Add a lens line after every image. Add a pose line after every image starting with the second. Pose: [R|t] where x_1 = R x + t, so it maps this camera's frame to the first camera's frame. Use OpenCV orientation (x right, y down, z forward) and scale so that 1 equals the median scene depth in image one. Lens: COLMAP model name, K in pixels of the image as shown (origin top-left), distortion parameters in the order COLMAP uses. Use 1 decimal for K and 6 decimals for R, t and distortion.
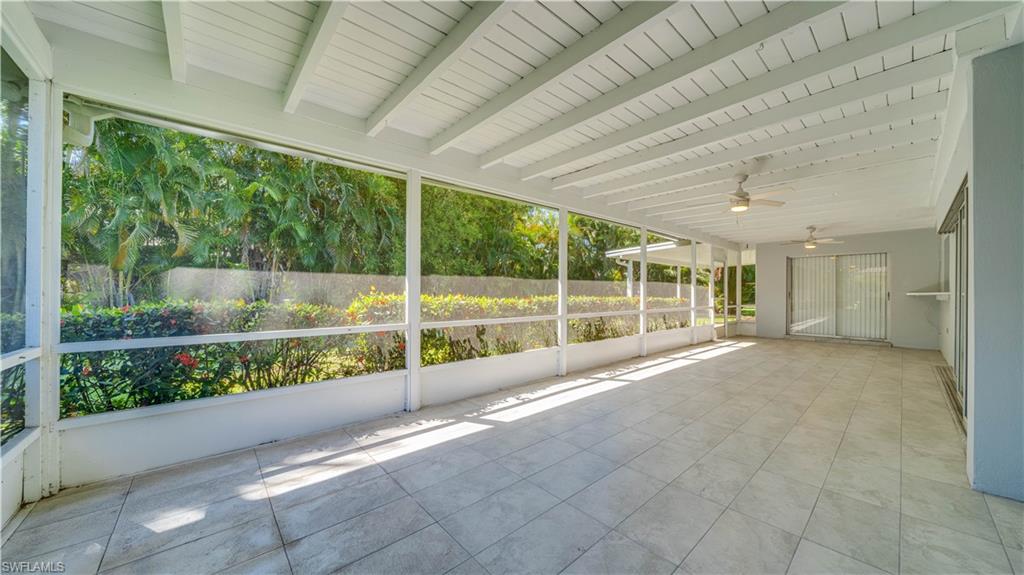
lens RADIAL K [[353.9, 0, 515.6], [0, 353.9, 290.9], [0, 0, 1]] dist [-0.003478, -0.000266]
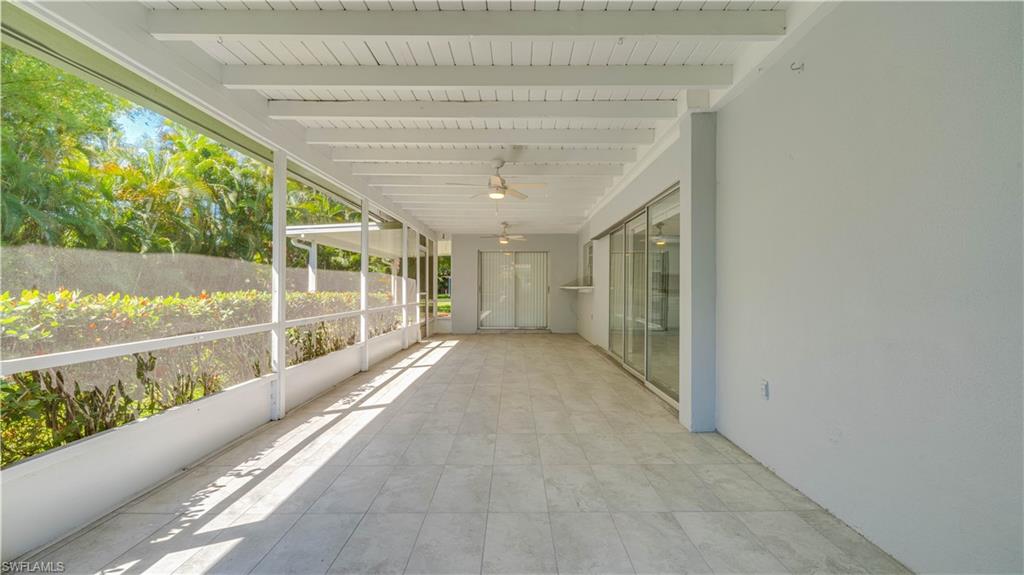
lens RADIAL K [[453.4, 0, 514.6], [0, 453.4, 285.8], [0, 0, 1]] dist [0.000586, 0.000834]
pose [[0.658384, 0.001053, 0.752681, -0.232691], [-0.003413, 0.999993, 0.001587, 0.001095], [-0.752674, -0.003614, 0.658383, 0.184641]]
